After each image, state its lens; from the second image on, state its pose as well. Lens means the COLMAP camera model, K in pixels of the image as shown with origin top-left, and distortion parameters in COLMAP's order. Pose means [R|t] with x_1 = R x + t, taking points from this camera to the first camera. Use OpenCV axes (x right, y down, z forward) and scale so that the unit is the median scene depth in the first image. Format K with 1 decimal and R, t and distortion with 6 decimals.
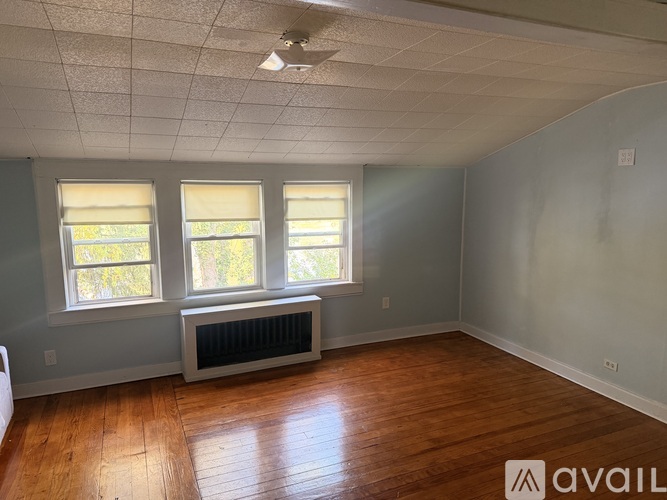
lens RADIAL K [[461.5, 0, 333.5], [0, 461.5, 250.0], [0, 0, 1]] dist [0.001439, 0.000067]
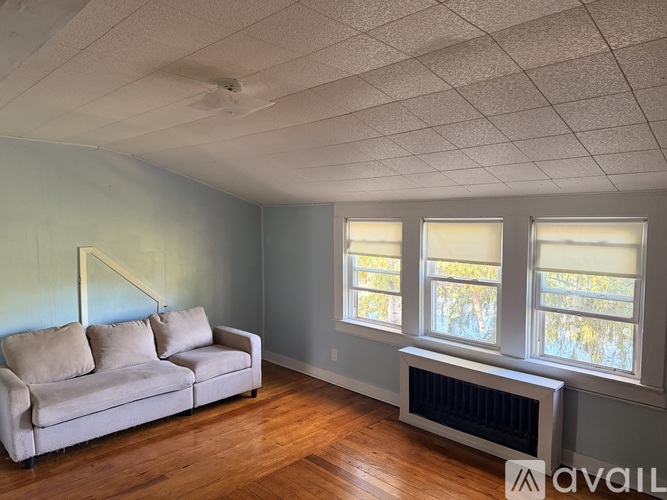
lens RADIAL K [[462.2, 0, 333.5], [0, 462.2, 250.0], [0, 0, 1]] dist [0.105887, -0.002056]
pose [[0.372371, 0.051257, -0.926667, 0.536696], [-0.143512, 0.989644, -0.002928, -0.050342], [0.916921, 0.134078, 0.375871, 0.440081]]
